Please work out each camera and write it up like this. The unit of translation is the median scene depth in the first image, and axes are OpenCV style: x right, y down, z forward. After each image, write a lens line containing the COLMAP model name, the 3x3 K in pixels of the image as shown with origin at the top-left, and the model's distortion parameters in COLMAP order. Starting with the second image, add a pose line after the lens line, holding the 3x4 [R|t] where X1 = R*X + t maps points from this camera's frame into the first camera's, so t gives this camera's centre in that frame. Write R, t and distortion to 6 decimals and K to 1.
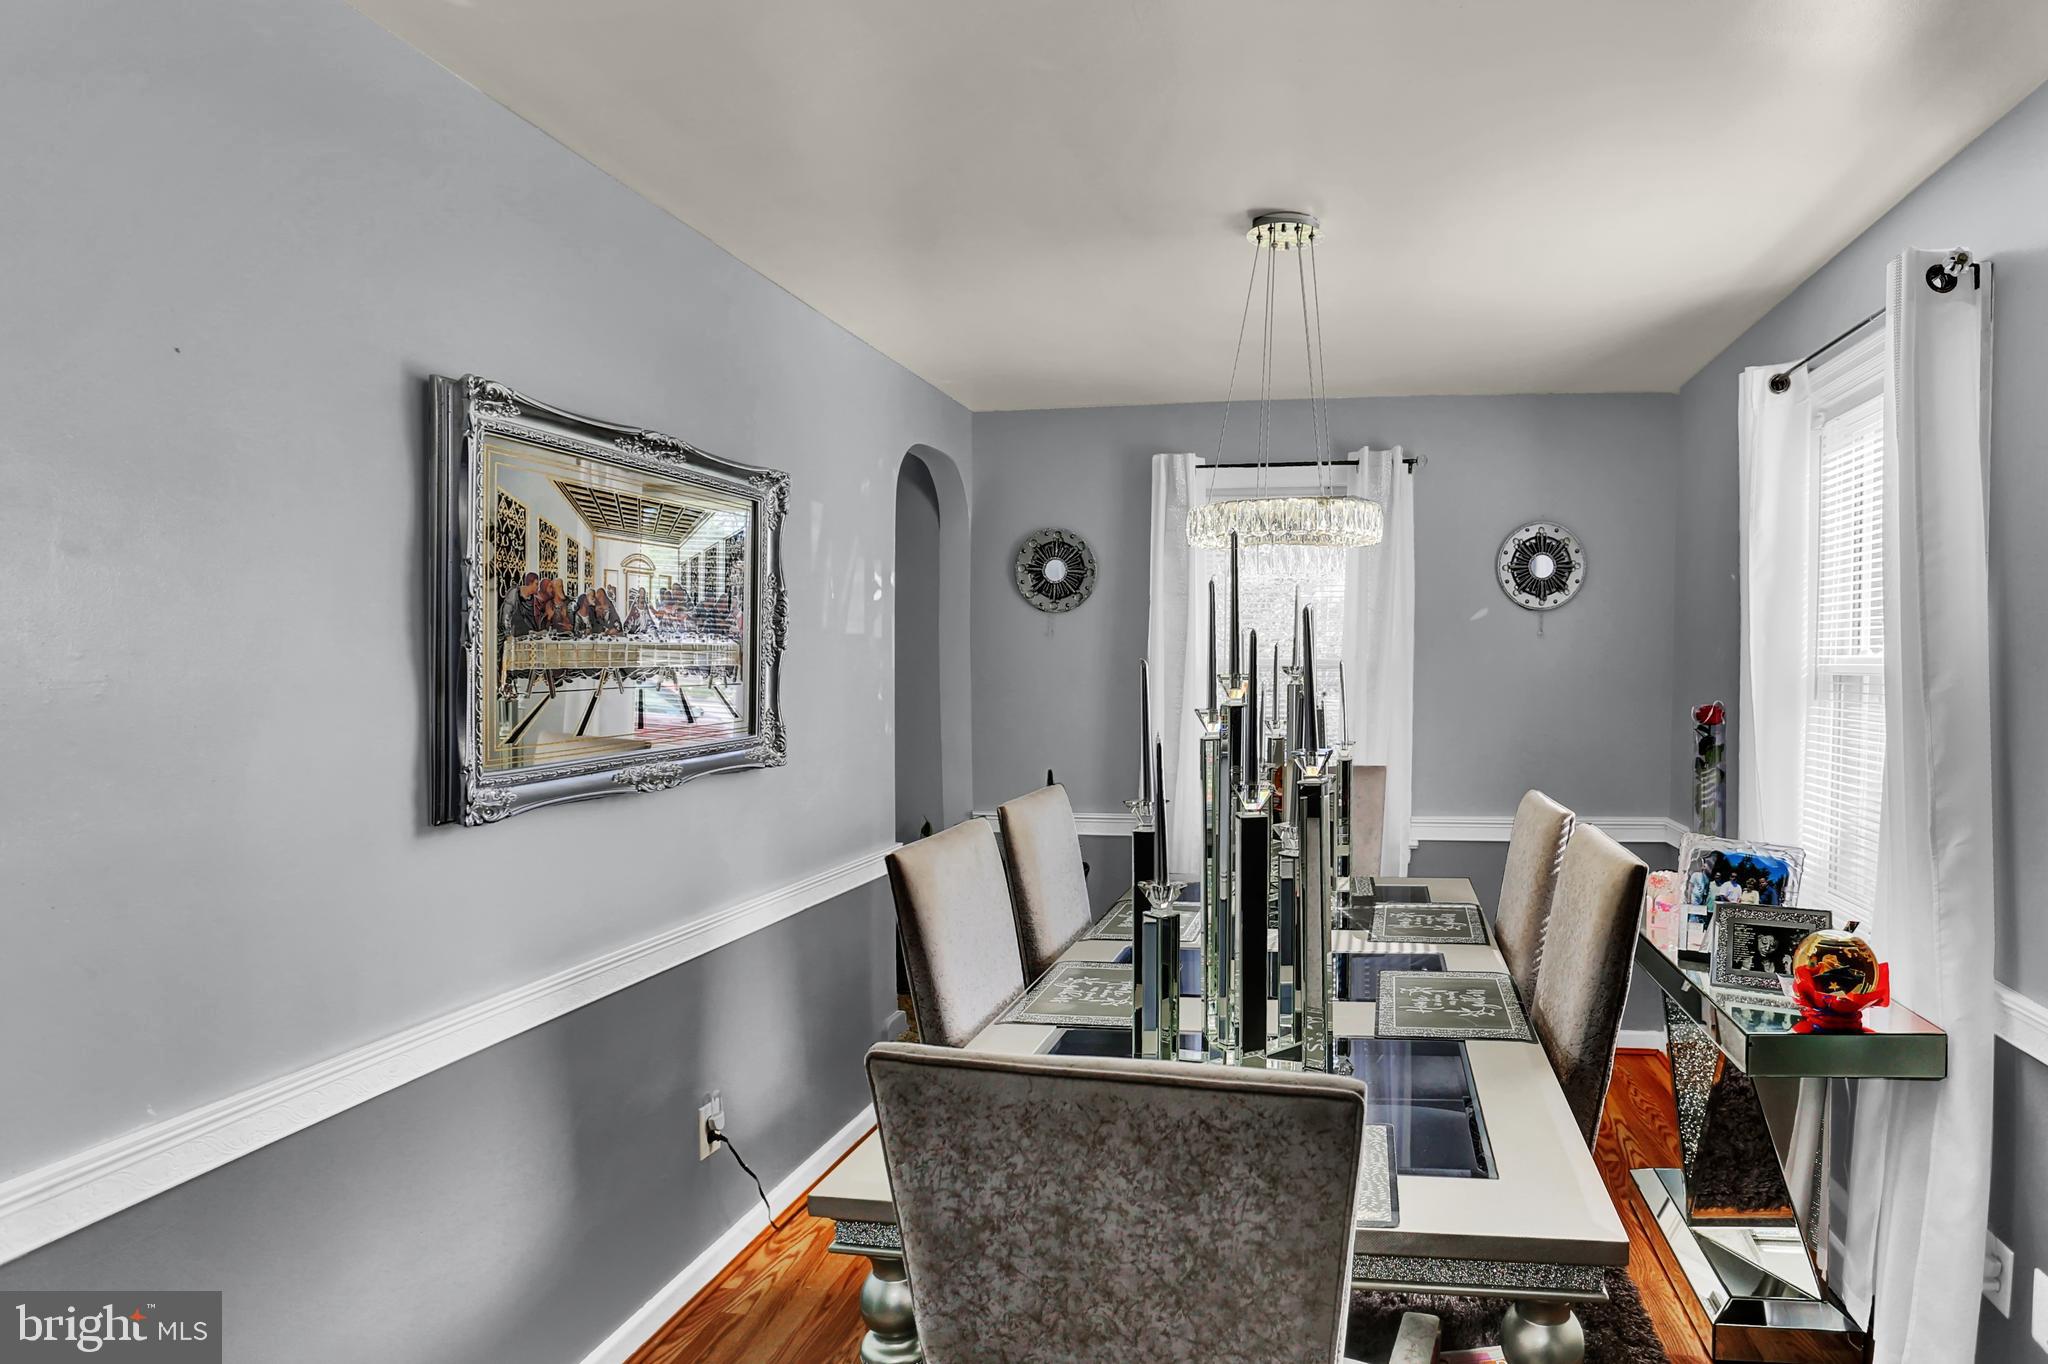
lens RADIAL K [[1068.7, 0, 1024.2], [0, 1068.7, 696.2], [0, 0, 1]] dist [-0.070716, 0.027786]
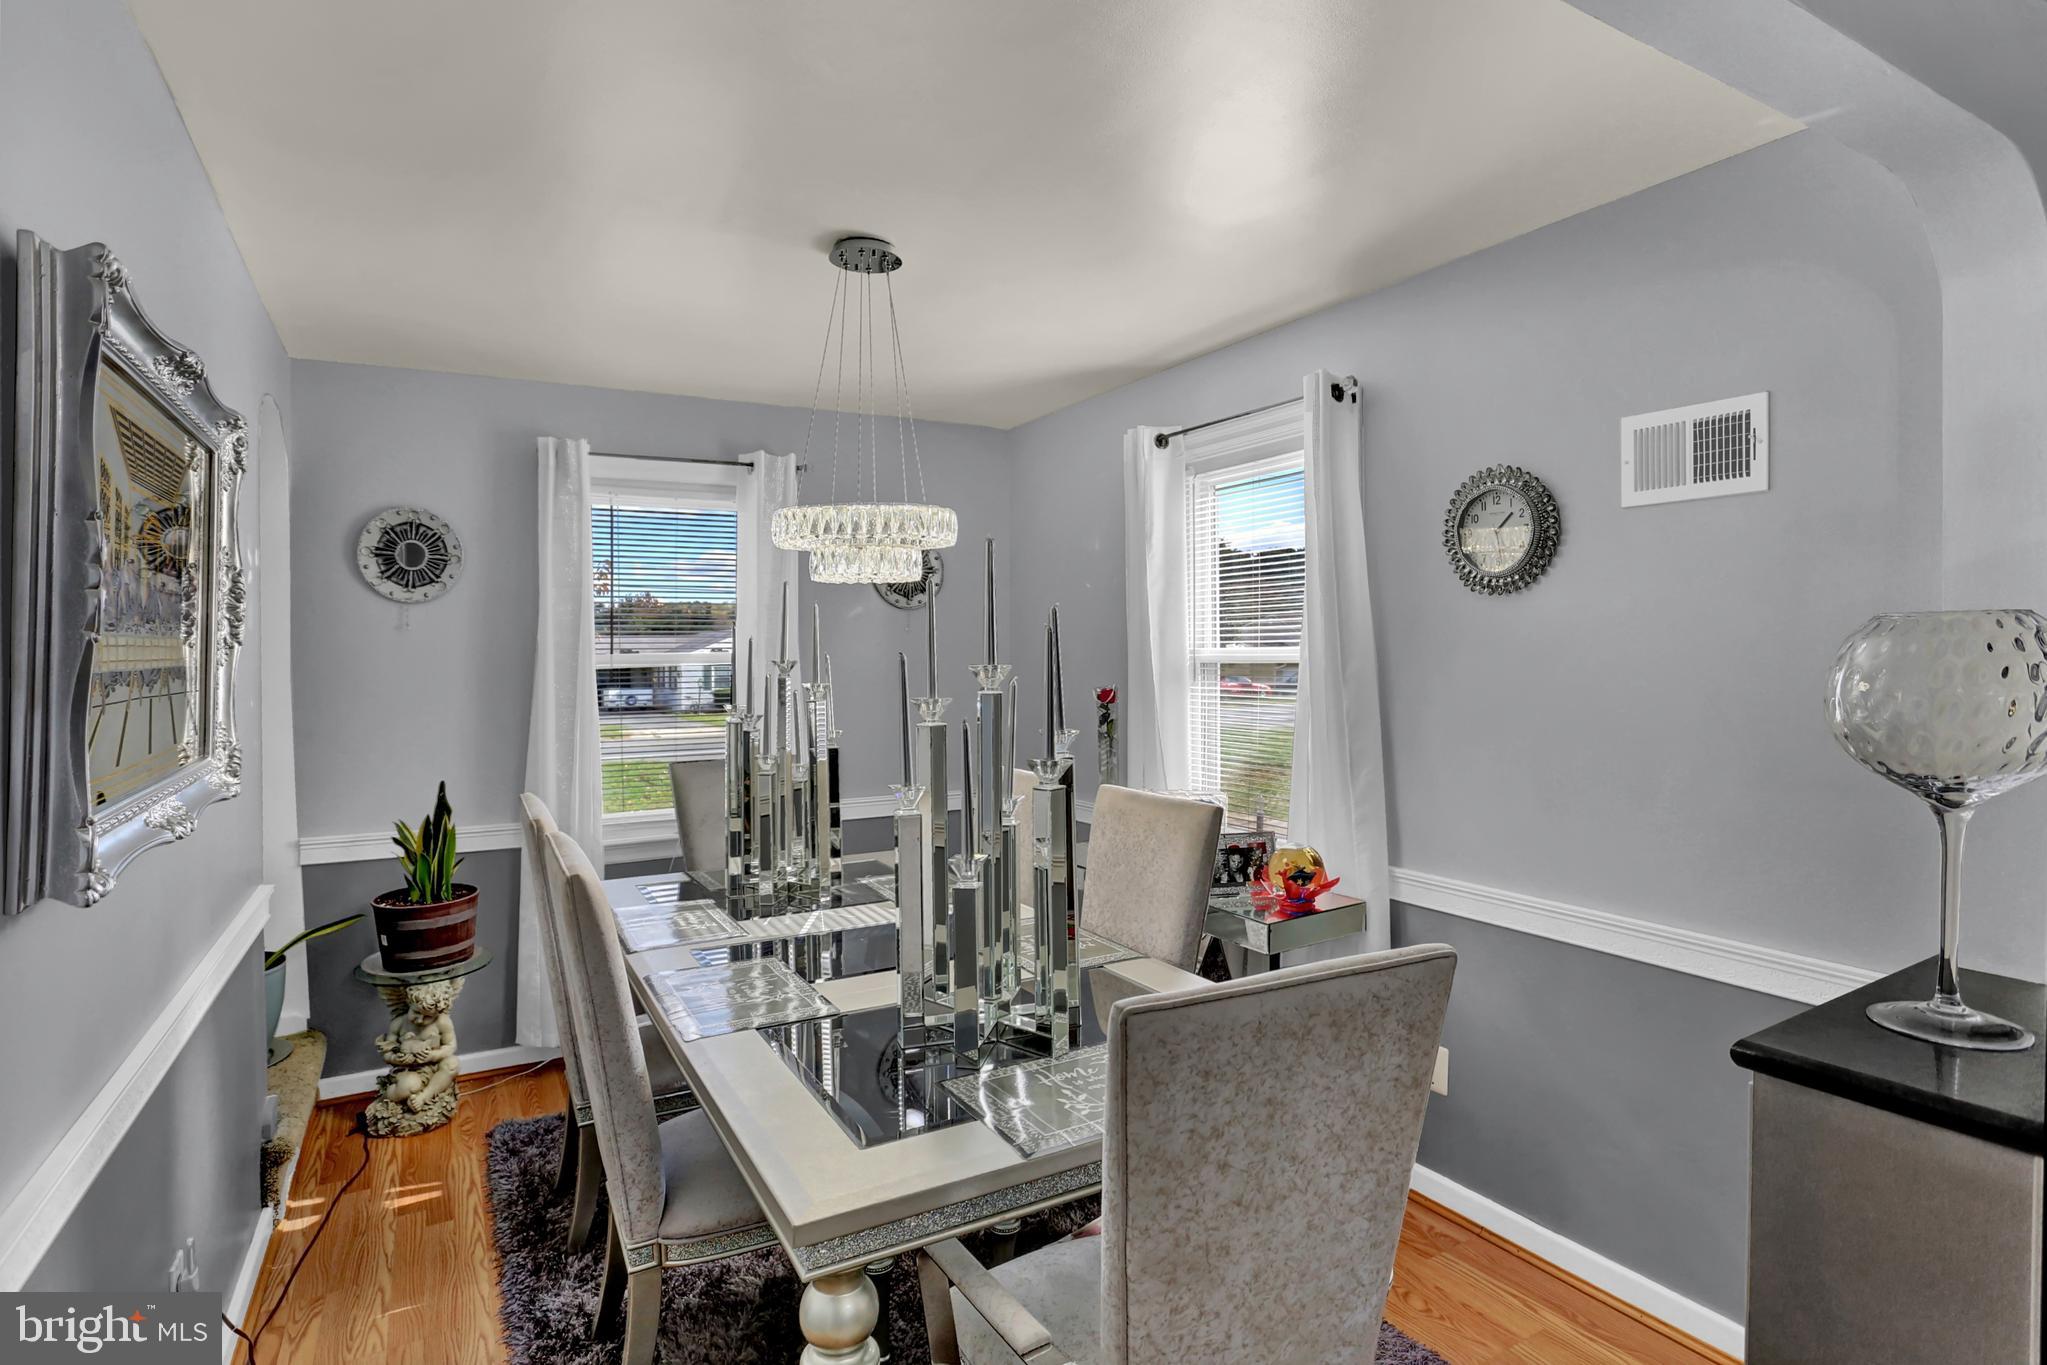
lens RADIAL K [[1066.5, 0, 1023.5], [0, 1066.5, 682.5], [0, 0, 1]] dist [-0.074098, 0.028759]
pose [[0.786695, -0.021303, 0.616974, -0.382287], [0.026988, 0.999636, 0.000104, -0.002078], [-0.616751, 0.016569, 0.786984, 0.085082]]
